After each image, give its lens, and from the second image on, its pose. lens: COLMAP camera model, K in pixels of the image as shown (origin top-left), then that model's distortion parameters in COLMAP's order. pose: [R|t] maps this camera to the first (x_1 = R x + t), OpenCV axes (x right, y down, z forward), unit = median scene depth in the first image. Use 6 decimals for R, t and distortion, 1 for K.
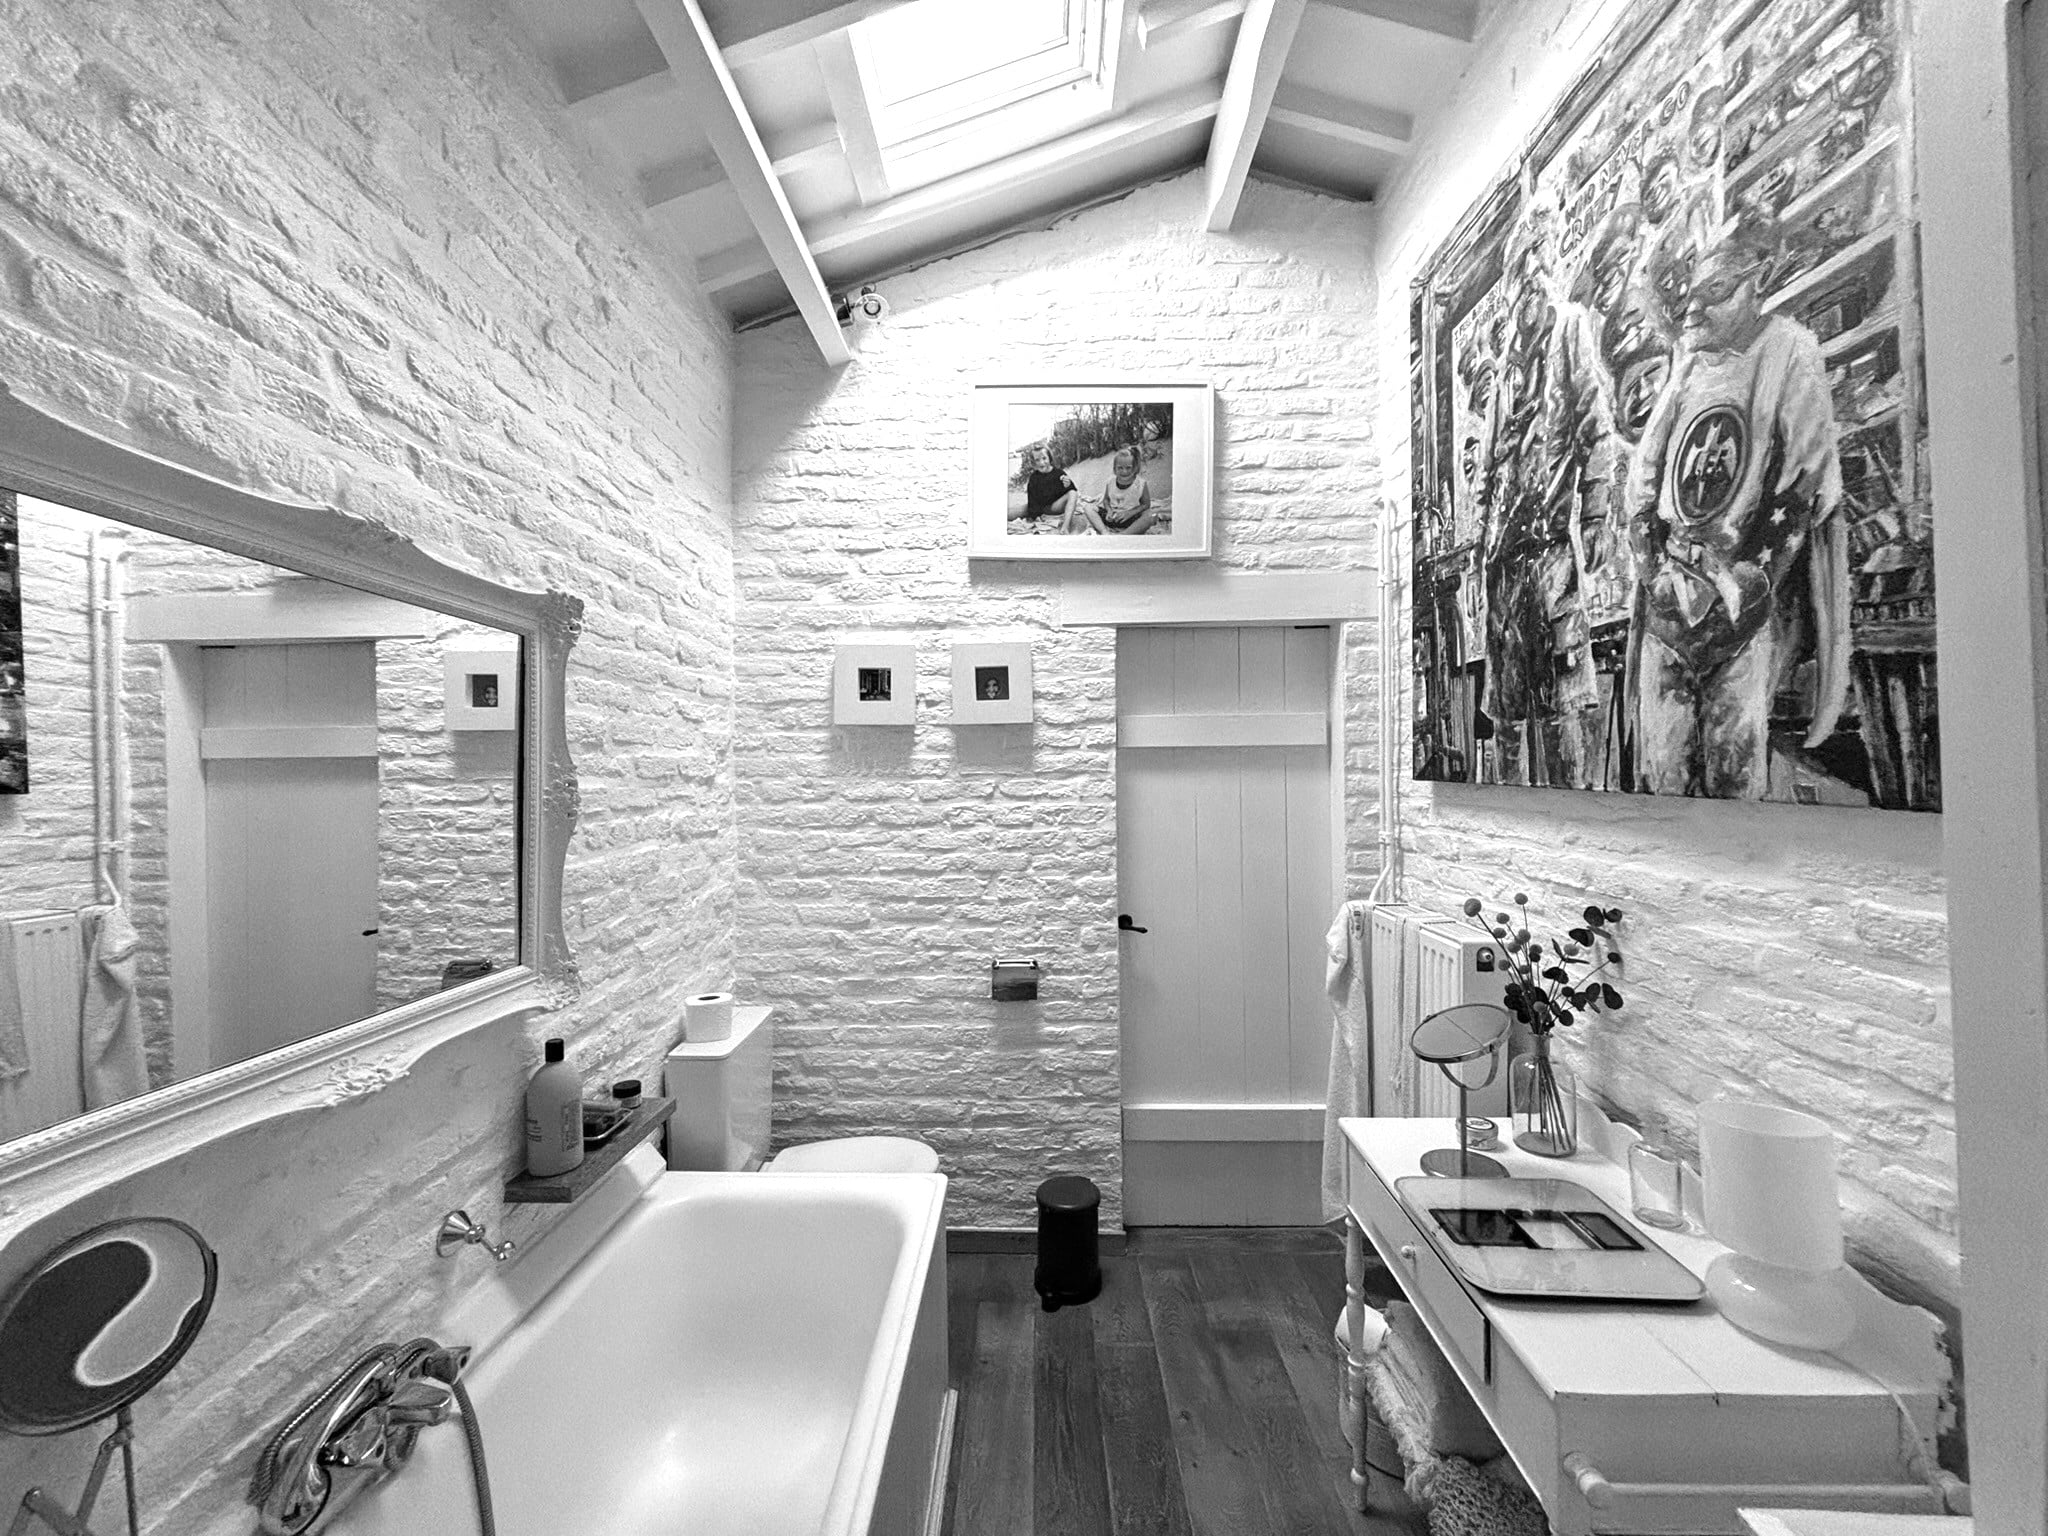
lens RADIAL K [[835.6, 0, 1028.6], [0, 835.6, 767.0], [0, 0, 1]] dist [-0.007520, 0.002675]
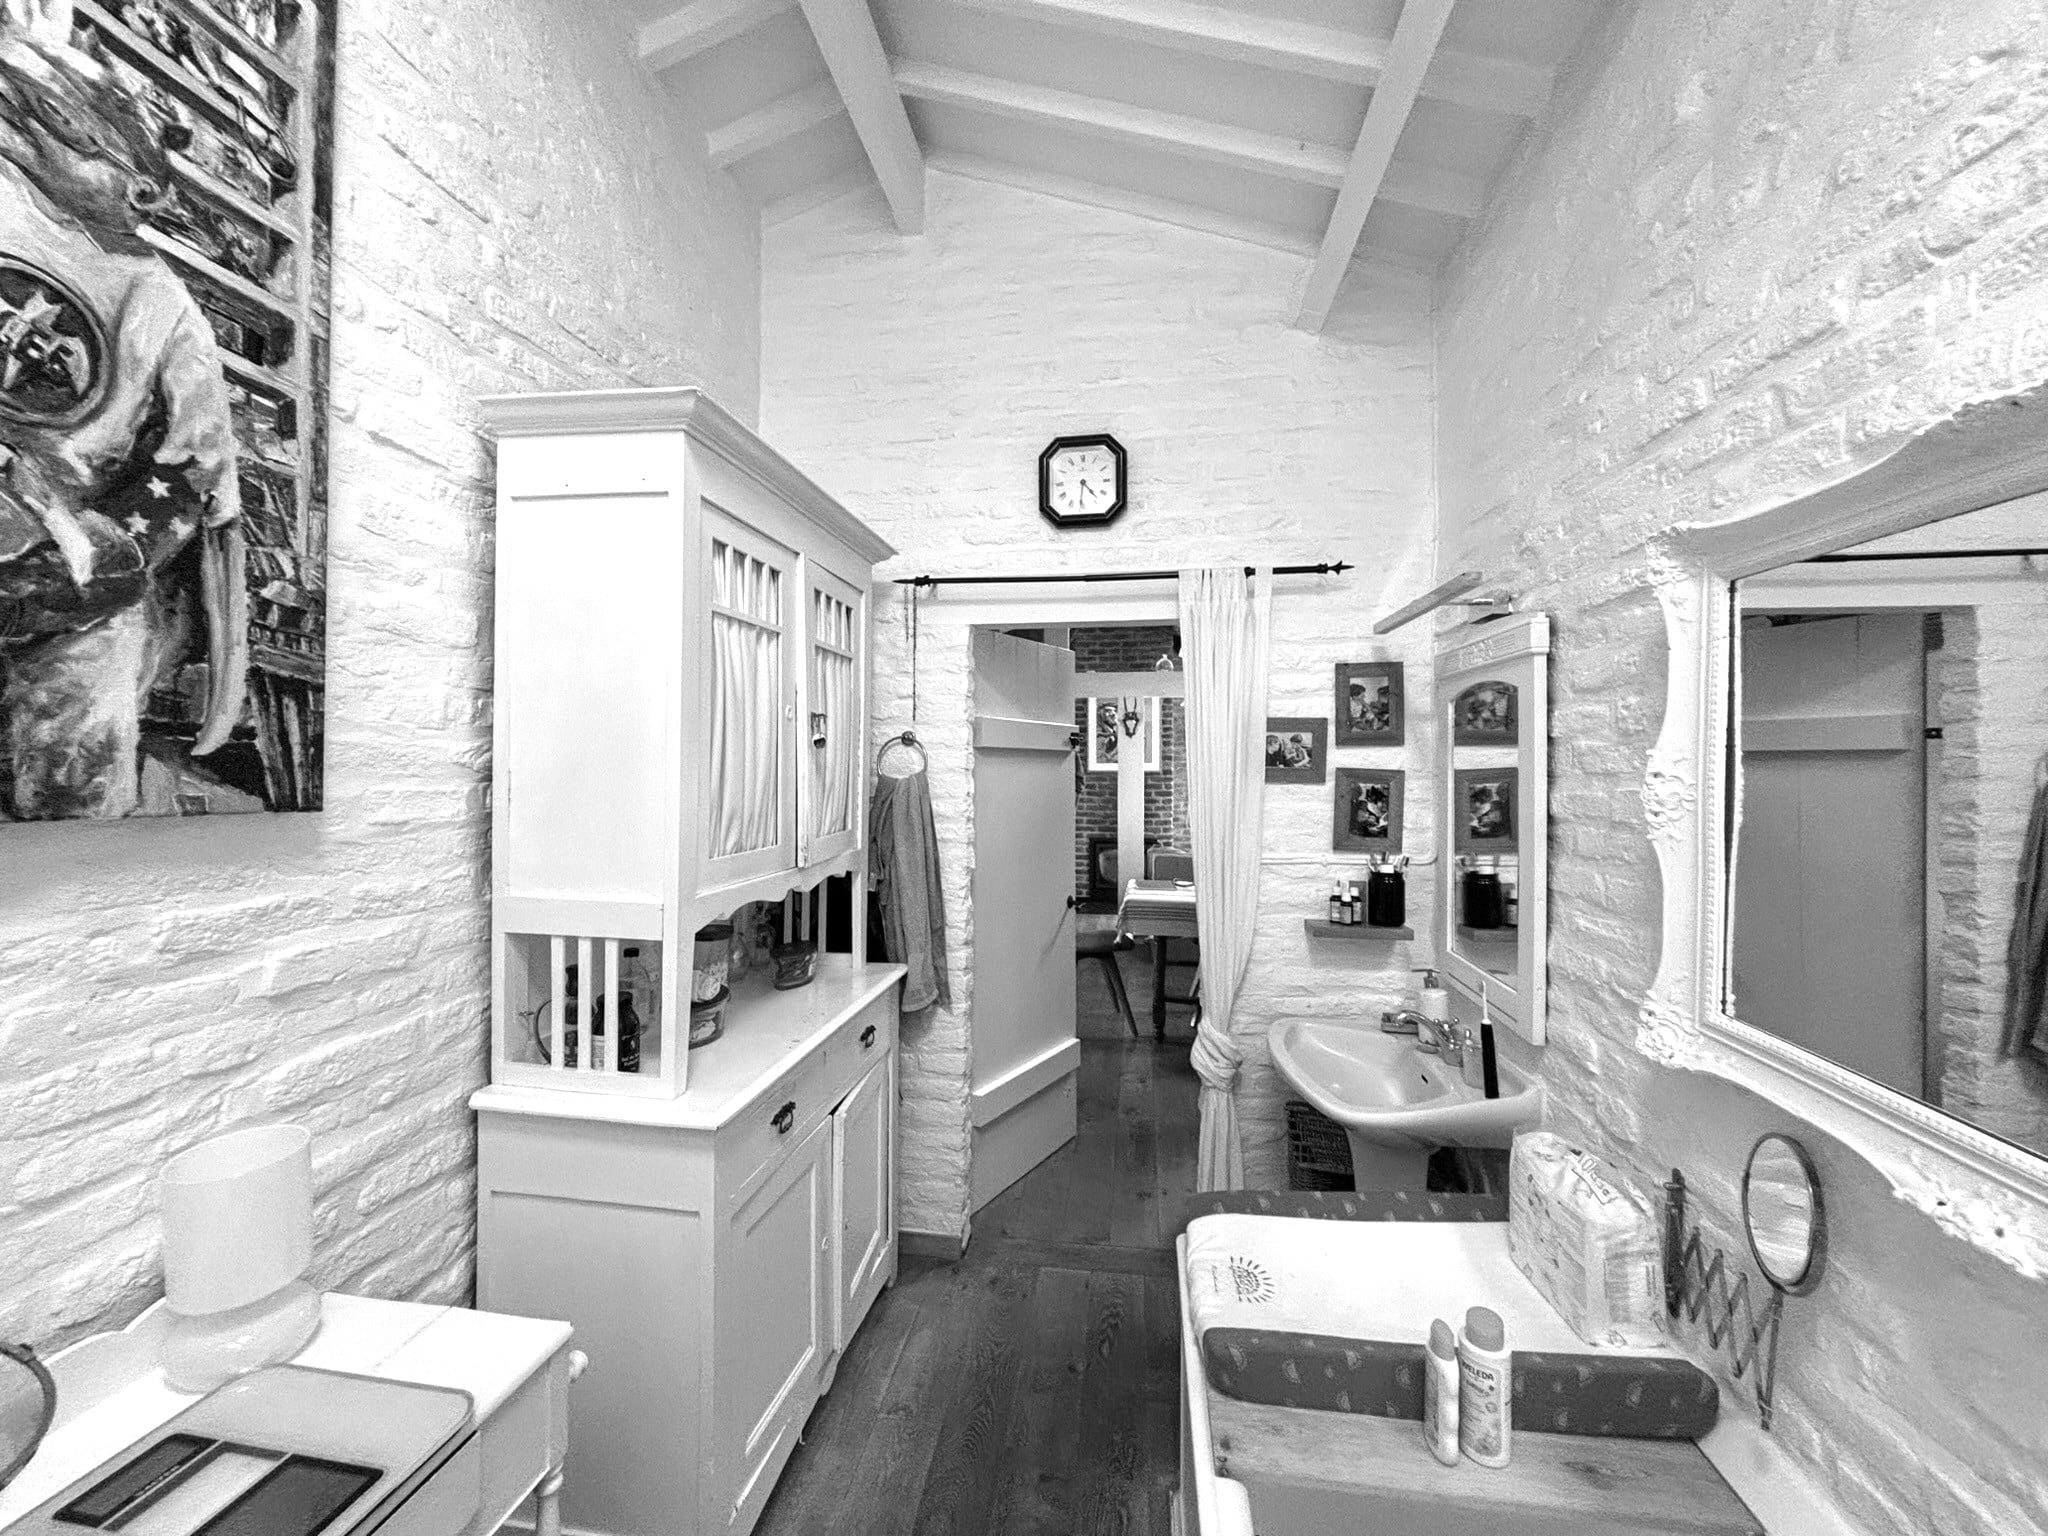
lens RADIAL K [[835.6, 0, 1026.0], [0, 835.6, 761.9], [0, 0, 1]] dist [-0.007520, 0.002675]
pose [[-0.993338, 0.005389, 0.115111, -0.107711], [0.004477, 0.999957, -0.008177, -0.003760], [-0.115150, -0.007607, -0.993319, 1.893181]]
